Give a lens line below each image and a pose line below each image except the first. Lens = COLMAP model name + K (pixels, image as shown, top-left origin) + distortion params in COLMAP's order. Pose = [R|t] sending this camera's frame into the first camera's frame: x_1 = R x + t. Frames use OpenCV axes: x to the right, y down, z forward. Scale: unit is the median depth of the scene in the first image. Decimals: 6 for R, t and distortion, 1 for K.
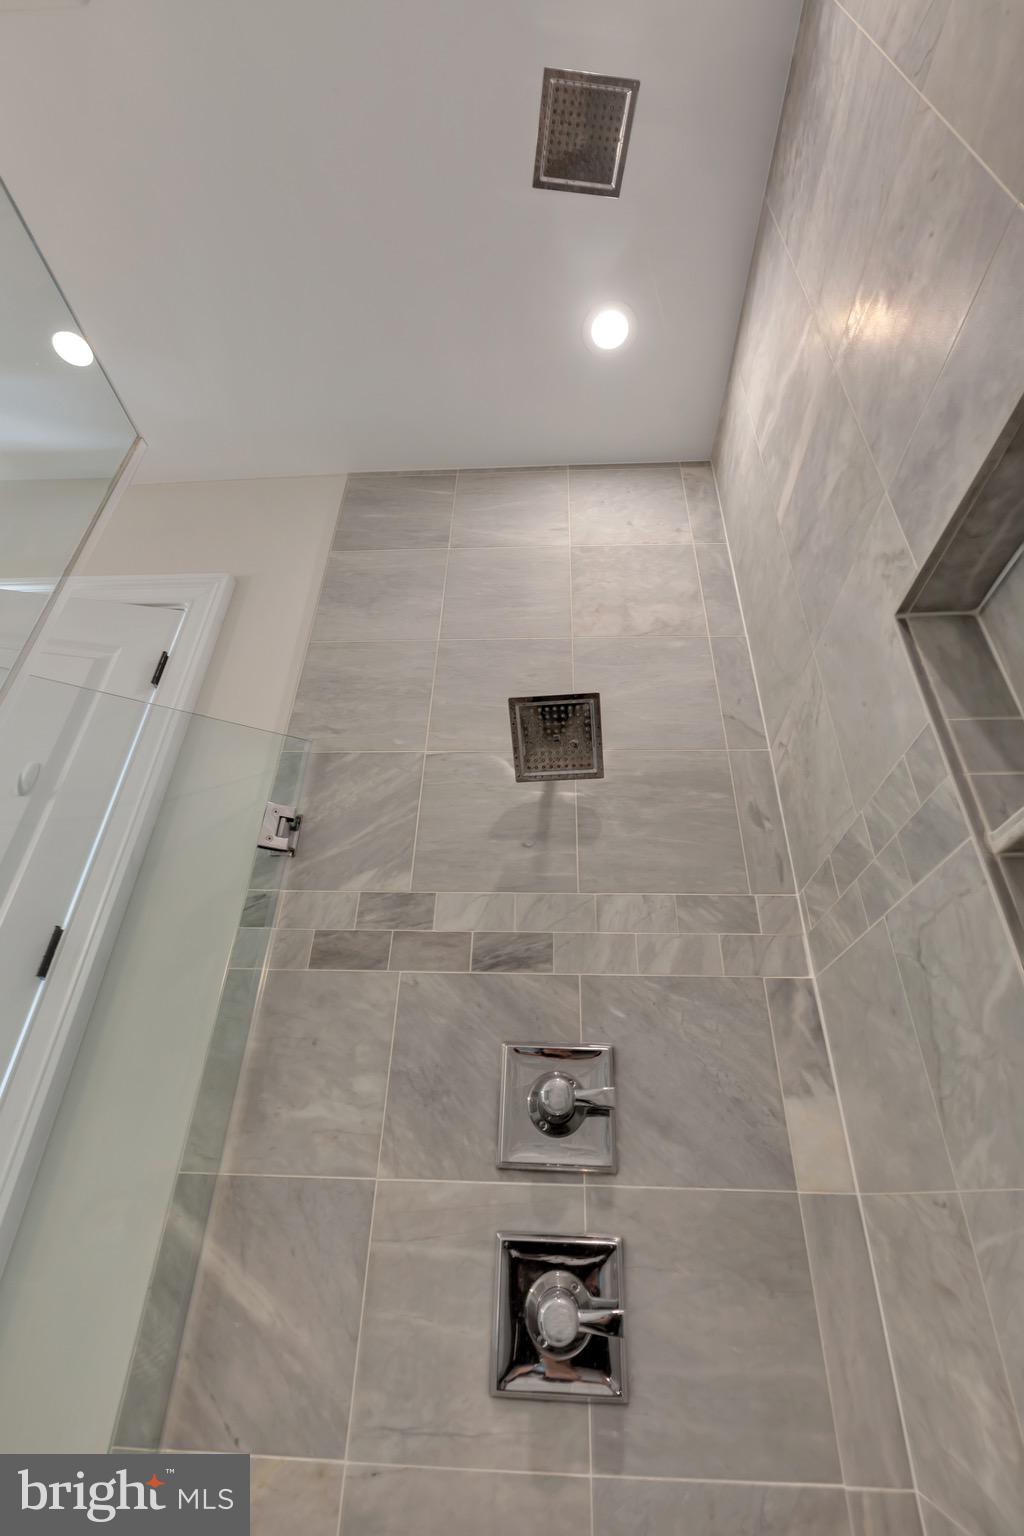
lens RADIAL K [[699.2, 0, 509.3], [0, 699.2, 761.1], [0, 0, 1]] dist [-0.009482, -0.000226]
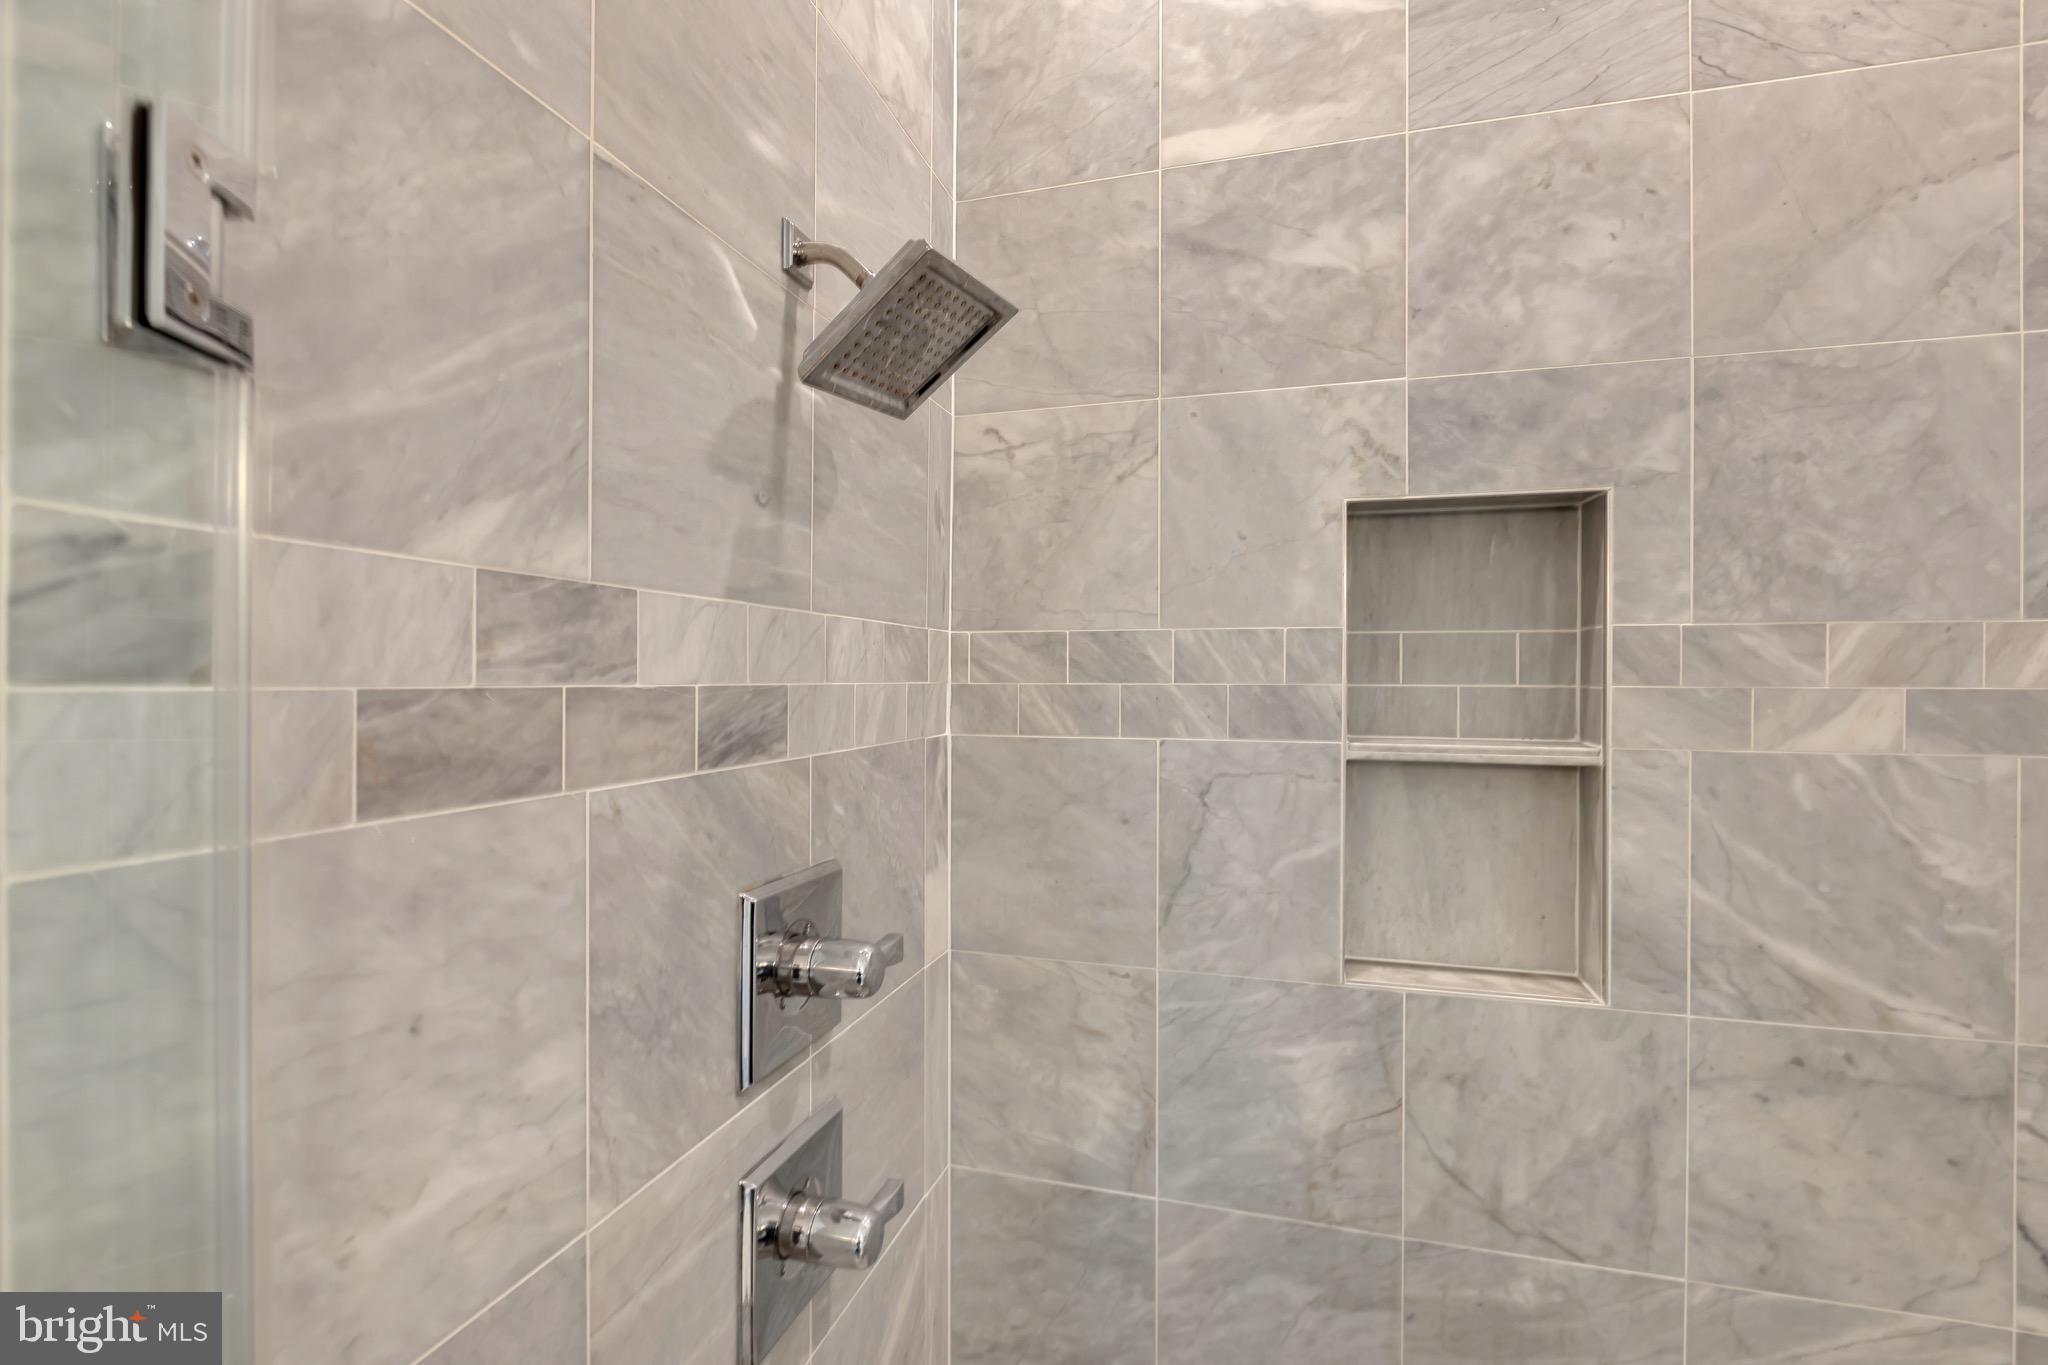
lens RADIAL K [[931.8, 0, 1036.3], [0, 931.8, 681.9], [0, 0, 1]] dist [-0.007920, -0.000020]
pose [[0.212605, -0.035017, 0.976511, -0.634104], [-0.519601, 0.842301, 0.143332, 0.037482], [-0.827535, -0.537869, 0.160882, 0.745571]]
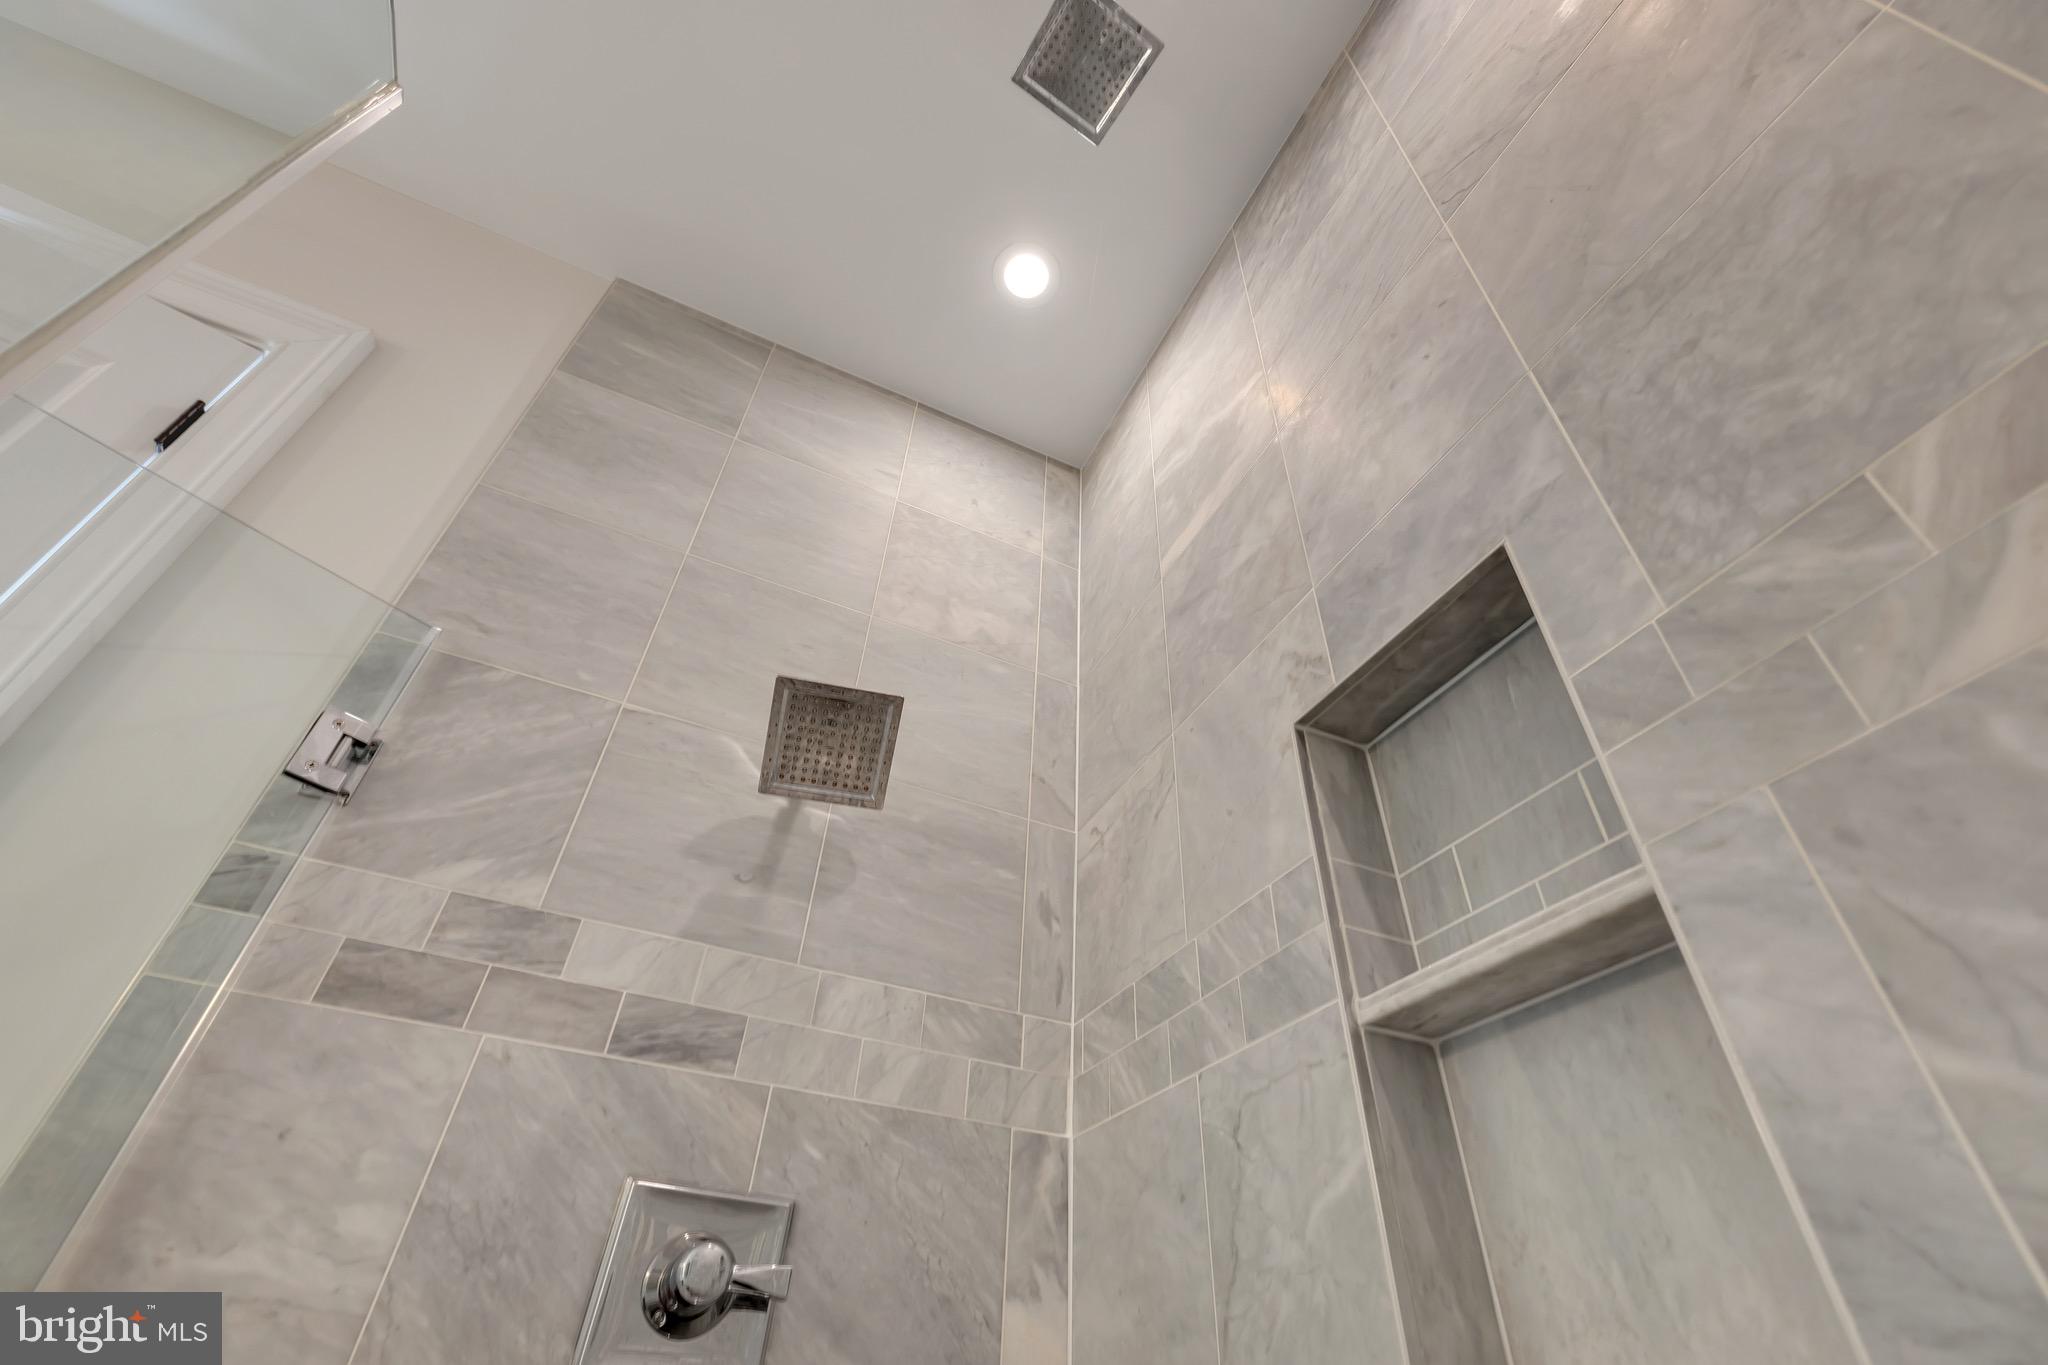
lens RADIAL K [[931.8, 0, 1036.3], [0, 931.8, 681.9], [0, 0, 1]] dist [-0.007920, -0.000020]
pose [[0.878486, 0.311736, 0.362053, -0.124237], [-0.264682, 0.948435, -0.174398, 0.021438], [-0.397750, 0.057377, 0.915698, 0.042177]]
